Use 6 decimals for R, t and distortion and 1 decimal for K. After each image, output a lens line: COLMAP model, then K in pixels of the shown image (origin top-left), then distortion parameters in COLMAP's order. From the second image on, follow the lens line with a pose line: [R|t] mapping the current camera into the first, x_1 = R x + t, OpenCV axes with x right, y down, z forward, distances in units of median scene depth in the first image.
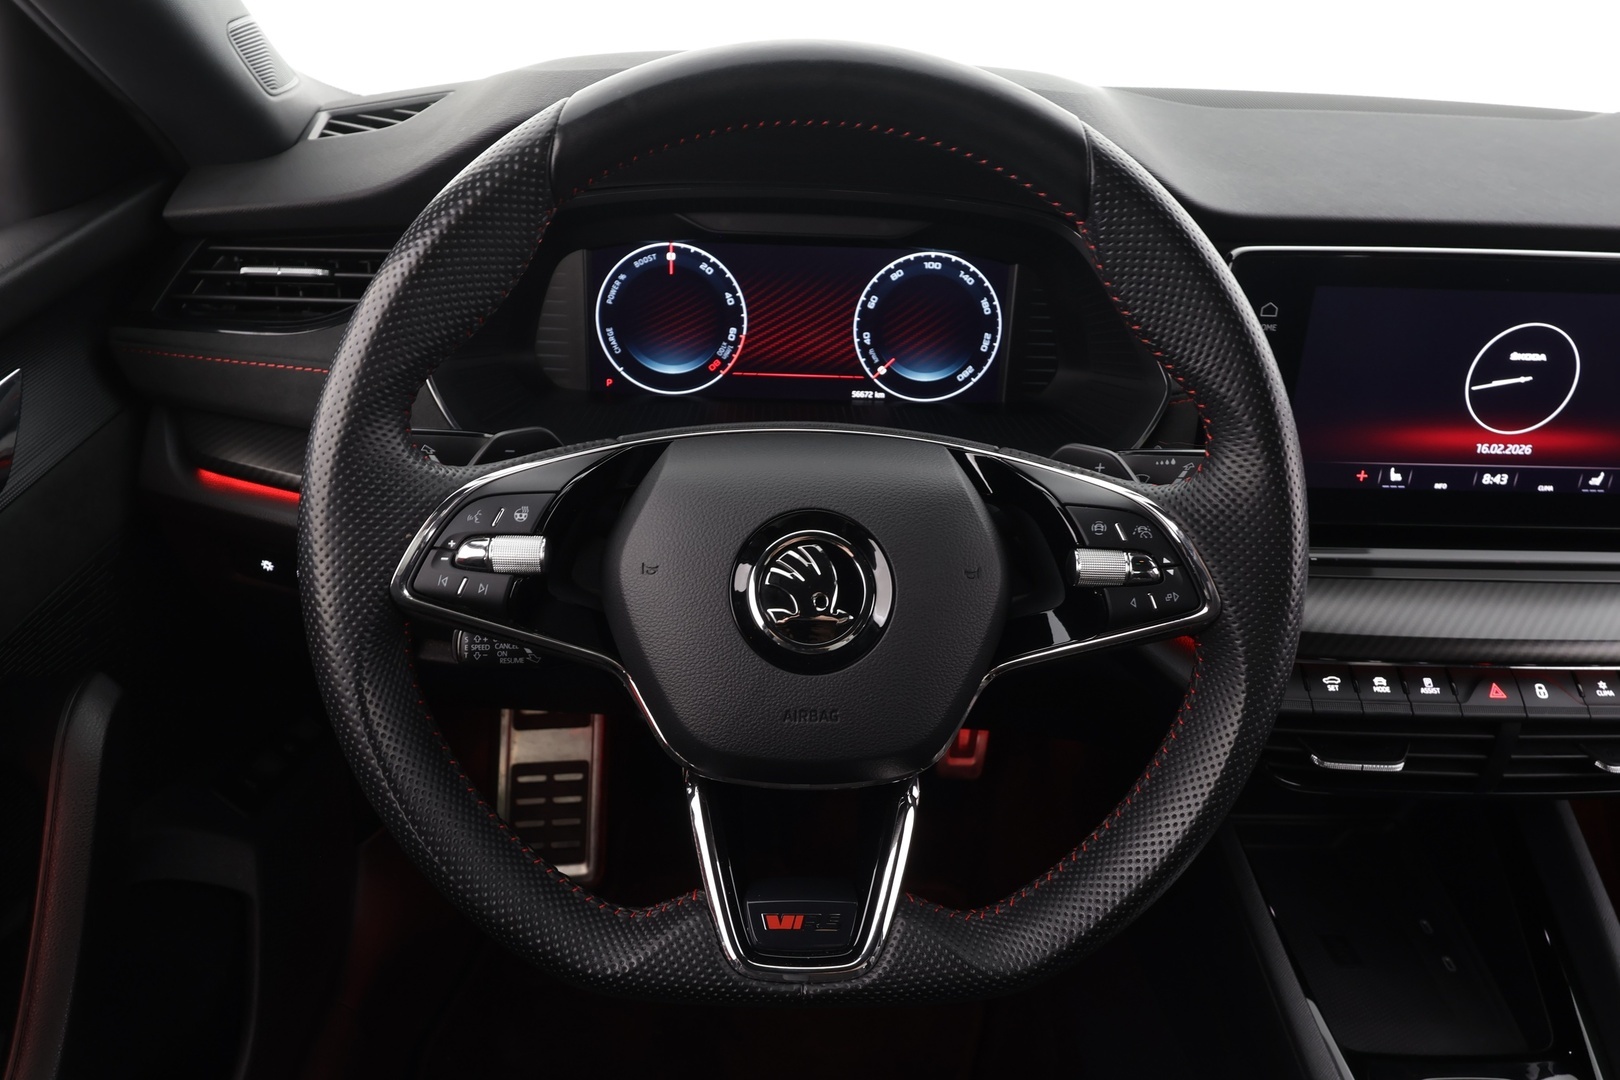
lens RADIAL K [[1126.0, 0, 810.0], [0, 1126.0, 540.0], [0, 0, 1]] dist [0.001403, 0.000896]
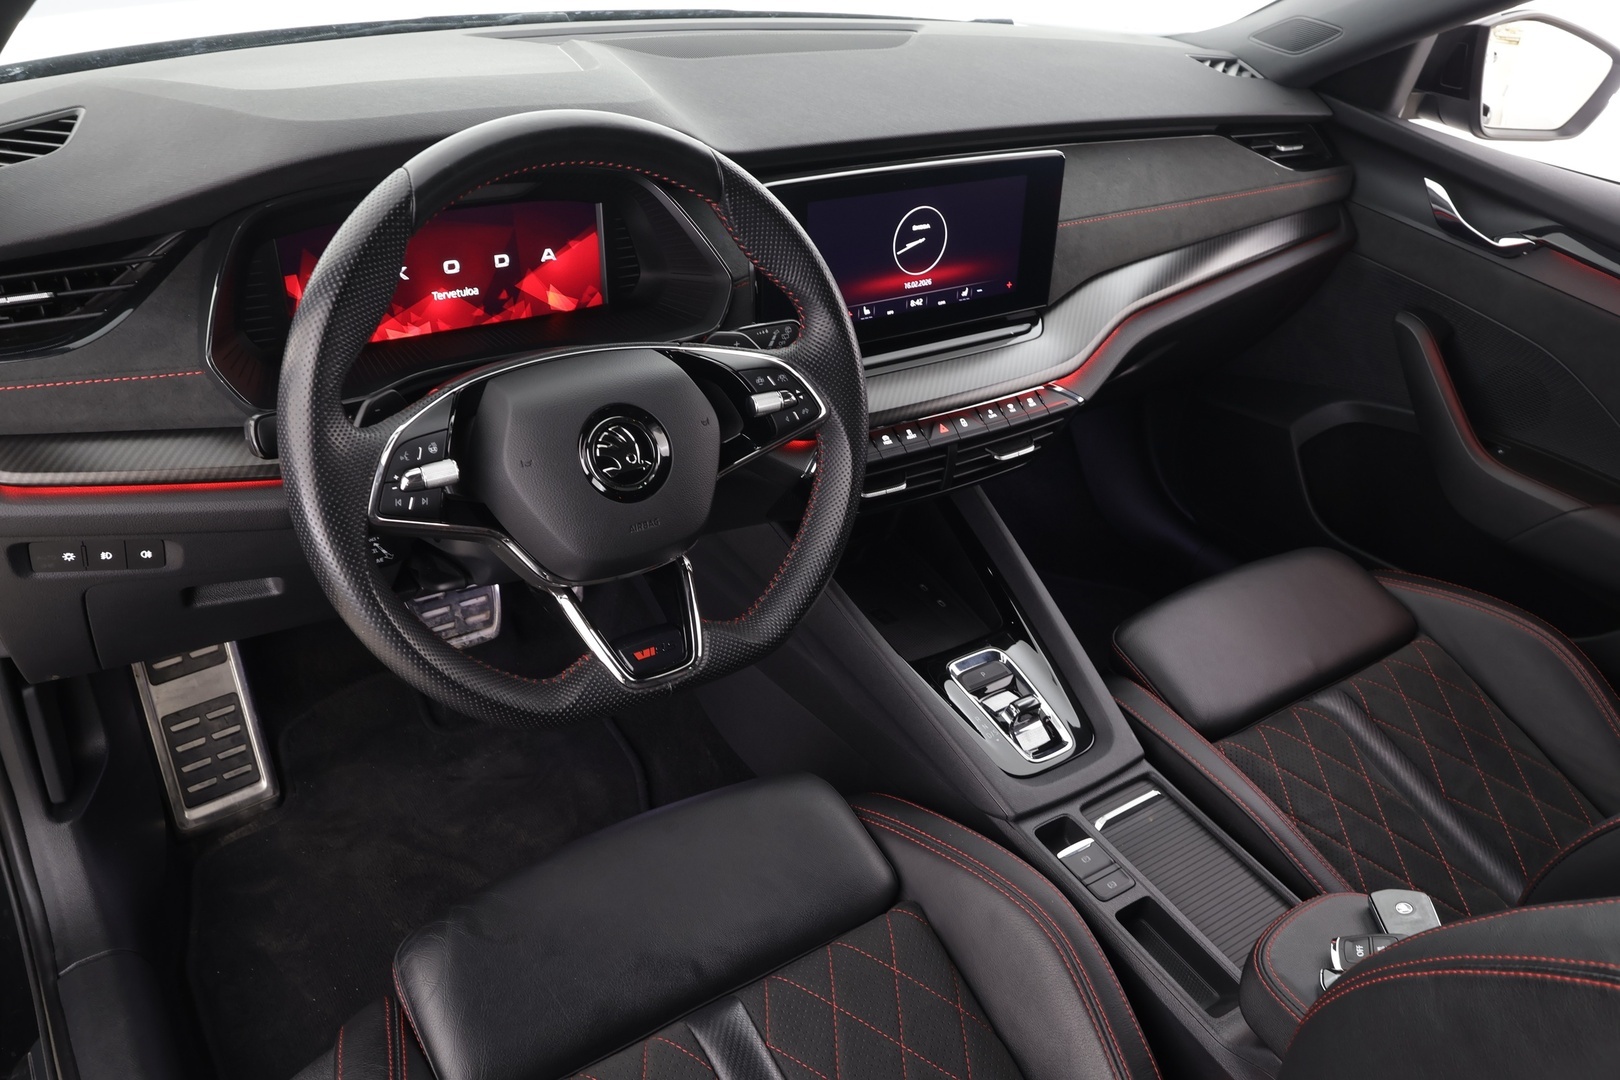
lens RADIAL K [[1270.8, 0, 810.0], [0, 1270.8, 540.0], [0, 0, 1]] dist [-0.001426, -0.001234]
pose [[0.841595, -0.259612, 0.473624, -0.581275], [0.200996, 0.964462, 0.171506, -0.082300], [-0.501317, -0.049142, 0.863867, -0.639779]]
